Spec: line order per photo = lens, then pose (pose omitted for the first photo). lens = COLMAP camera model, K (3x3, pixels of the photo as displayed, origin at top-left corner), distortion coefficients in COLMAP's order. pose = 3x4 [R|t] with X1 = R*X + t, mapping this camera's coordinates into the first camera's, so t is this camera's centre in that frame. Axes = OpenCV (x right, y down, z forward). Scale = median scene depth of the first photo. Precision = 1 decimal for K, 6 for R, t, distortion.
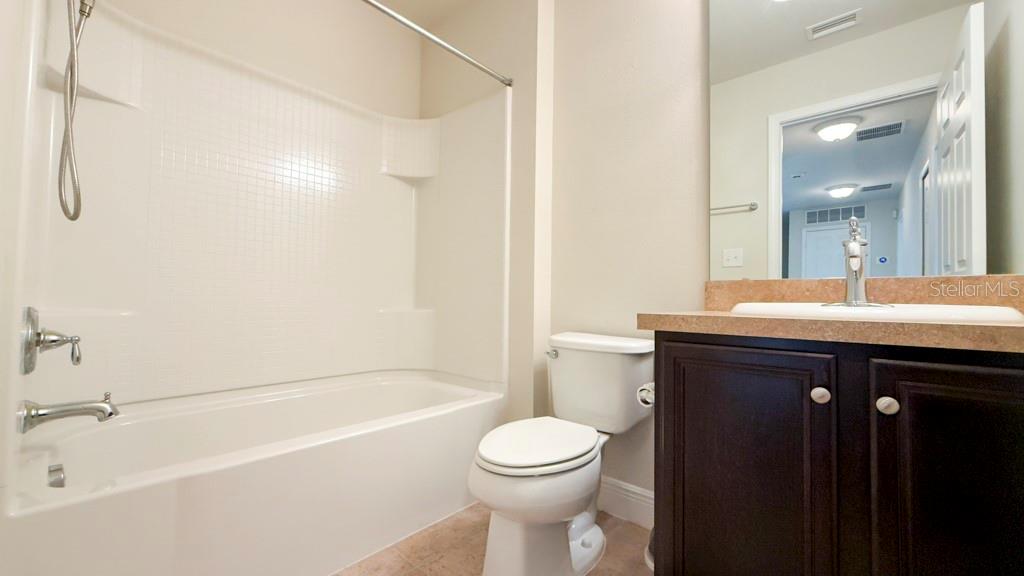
lens RADIAL K [[405.5, 0, 506.2], [0, 405.5, 287.8], [0, 0, 1]] dist [-0.005526, 0.001058]
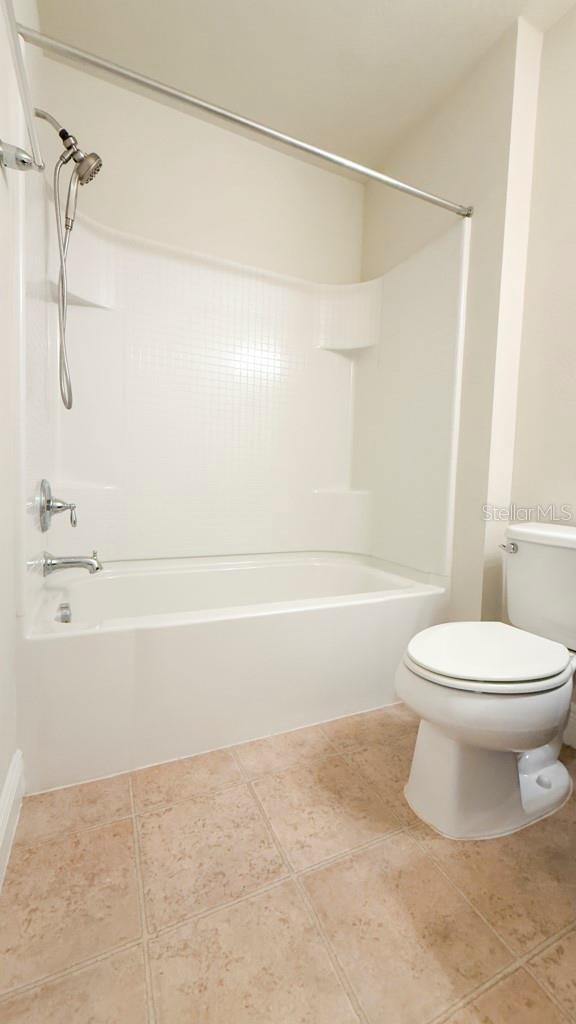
lens RADIAL K [[405.5, 0, 288.4], [0, 405.5, 509.9], [0, 0, 1]] dist [-0.005526, 0.001058]
pose [[0.920033, 0.039577, -0.389838, 0.021135], [-0.004916, 0.995974, 0.089512, 0.019507], [0.391811, -0.080437, 0.916523, 0.098959]]
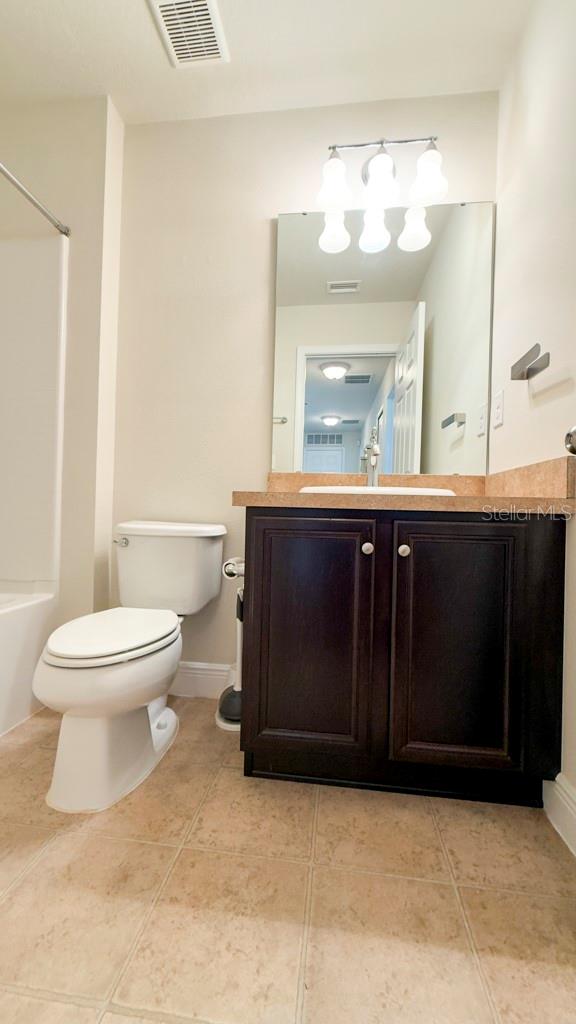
lens RADIAL K [[405.5, 0, 288.4], [0, 405.5, 508.6], [0, 0, 1]] dist [-0.005526, 0.001058]
pose [[0.817672, 0.011140, 0.575577, -0.123973], [-0.032493, 0.999112, 0.026822, 0.052564], [-0.574767, -0.040633, 0.817308, 0.015869]]
